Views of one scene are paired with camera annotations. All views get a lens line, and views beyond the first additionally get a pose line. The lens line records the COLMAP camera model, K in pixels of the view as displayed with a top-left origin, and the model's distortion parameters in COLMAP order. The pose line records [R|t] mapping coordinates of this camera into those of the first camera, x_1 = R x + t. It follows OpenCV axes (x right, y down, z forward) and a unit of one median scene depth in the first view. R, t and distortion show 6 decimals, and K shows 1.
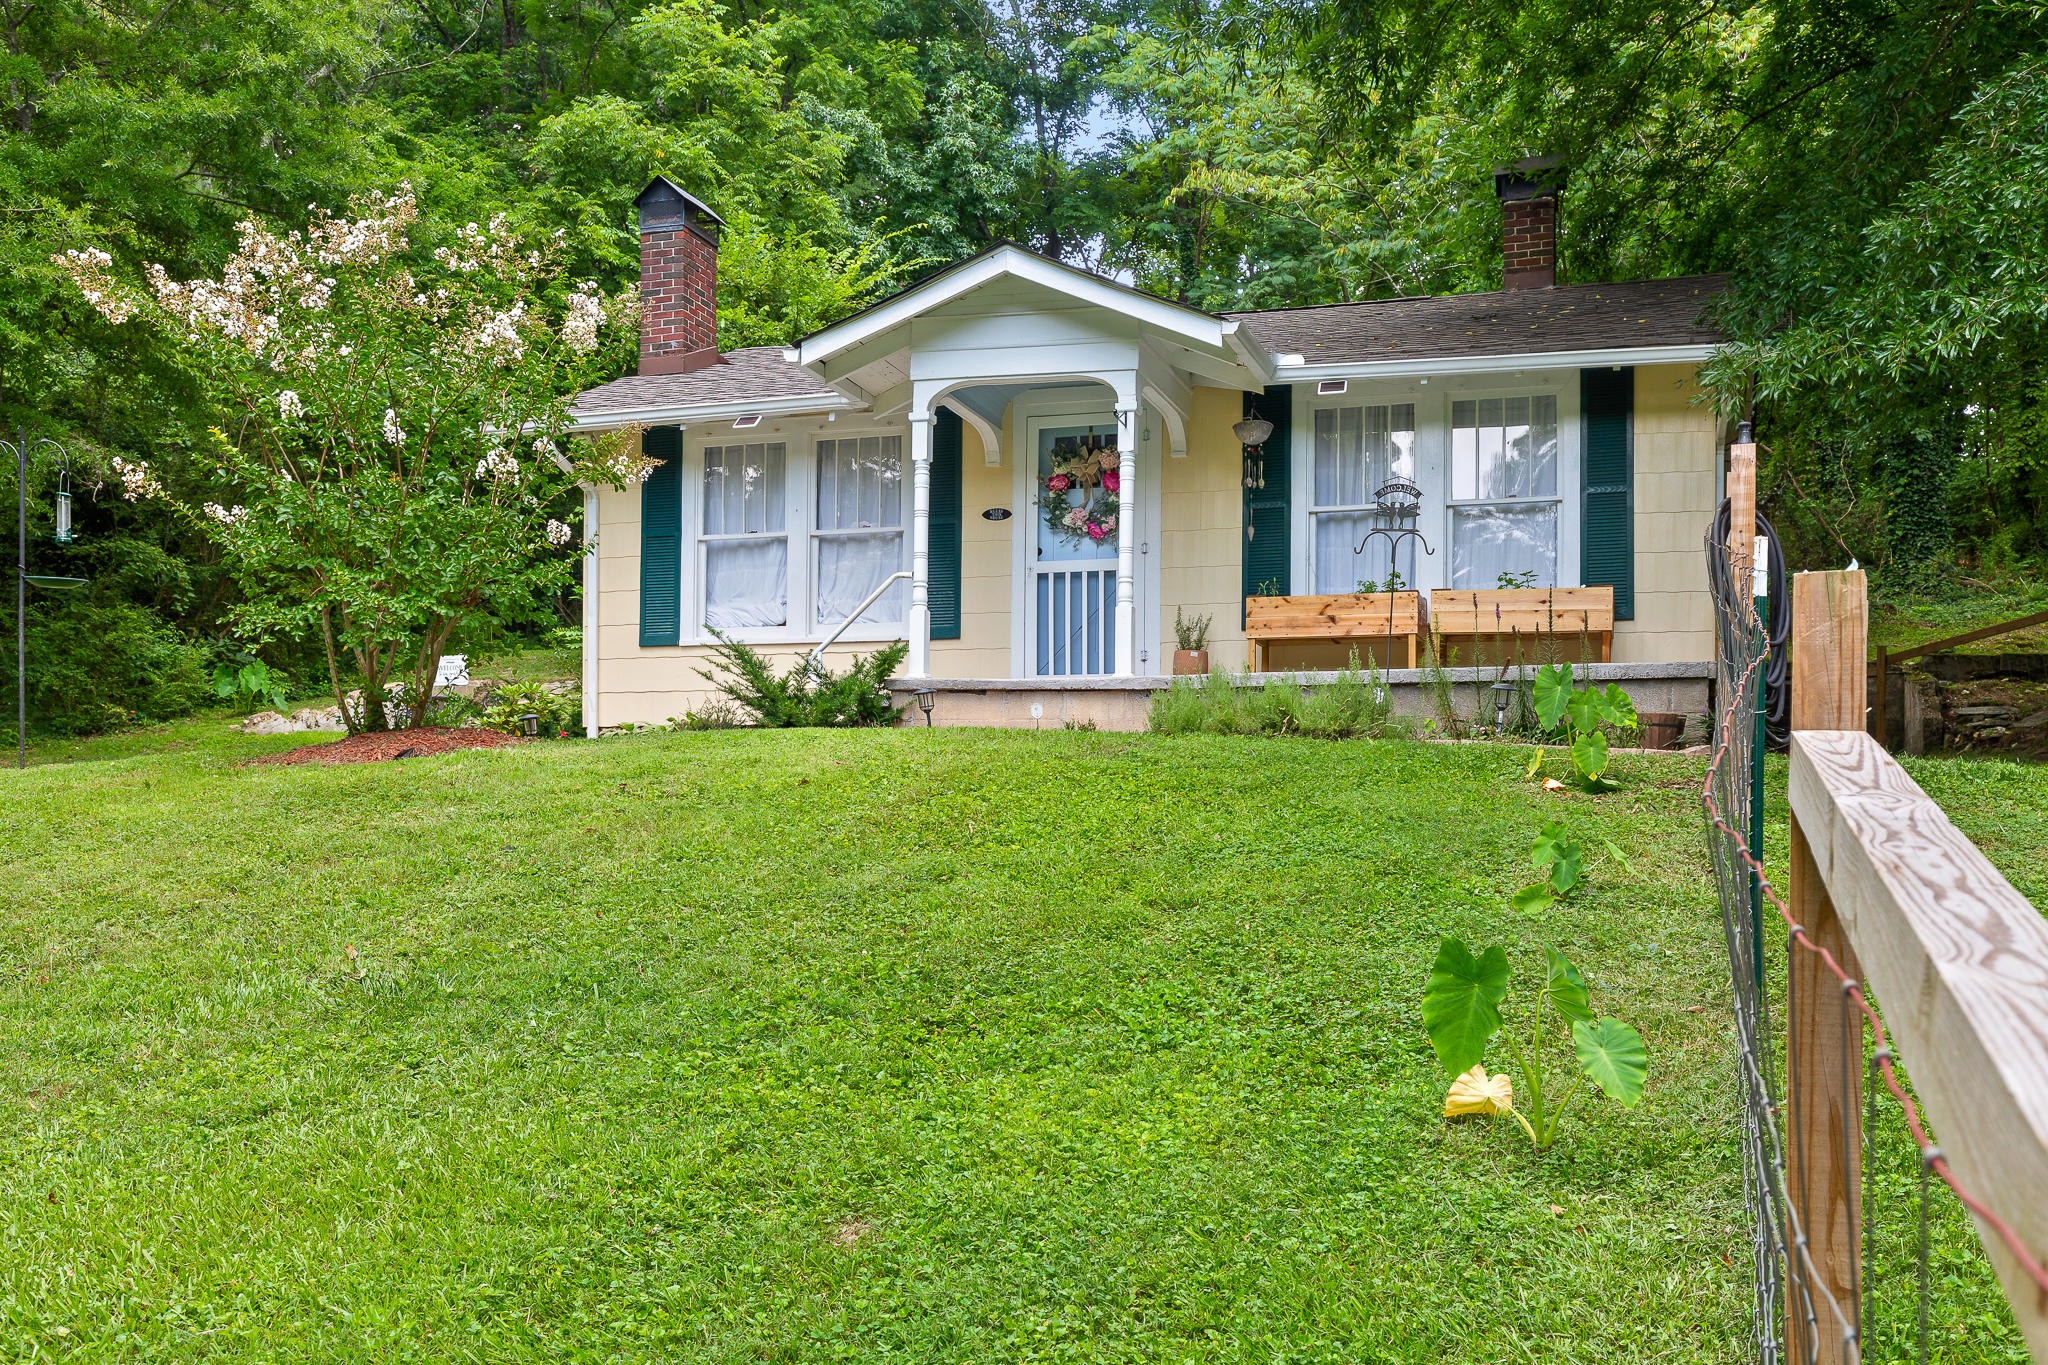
lens RADIAL K [[2048.6, 0, 1022.5], [0, 2048.6, 672.7], [0, 0, 1]] dist [0.006737, 0.000000]
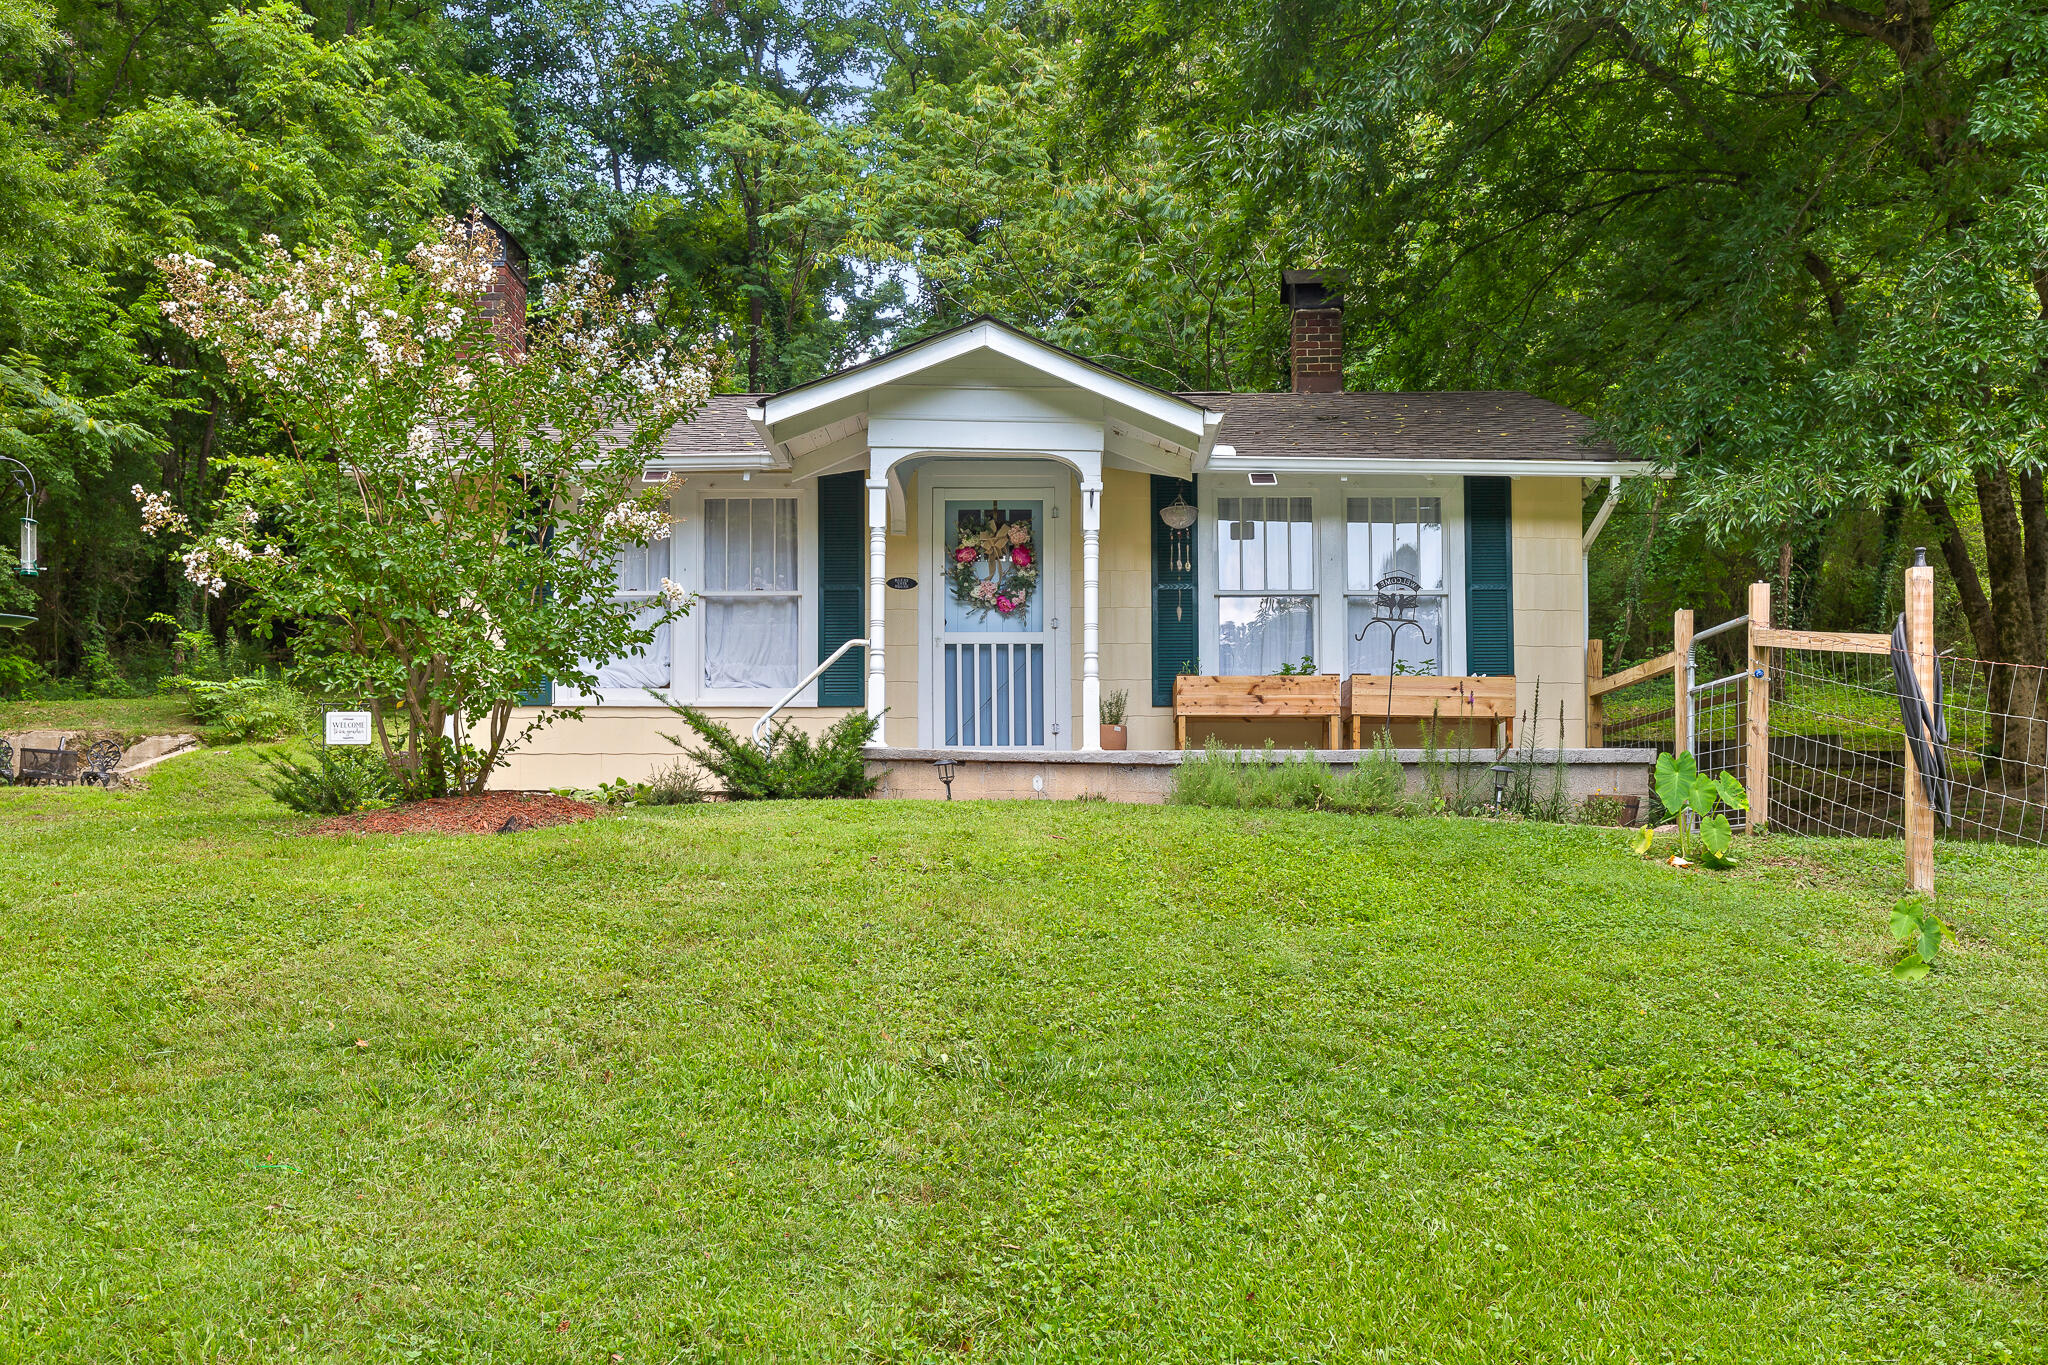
lens RADIAL K [[2048.6, 0, 1025.5], [0, 2048.6, 685.2], [0, 0, 1]] dist [0.006737, 0.000000]
pose [[0.953879, 0.028889, 0.298799, -0.261390], [-0.021705, 0.999391, -0.027334, -0.001780], [-0.299407, 0.019588, 0.953924, 0.031629]]
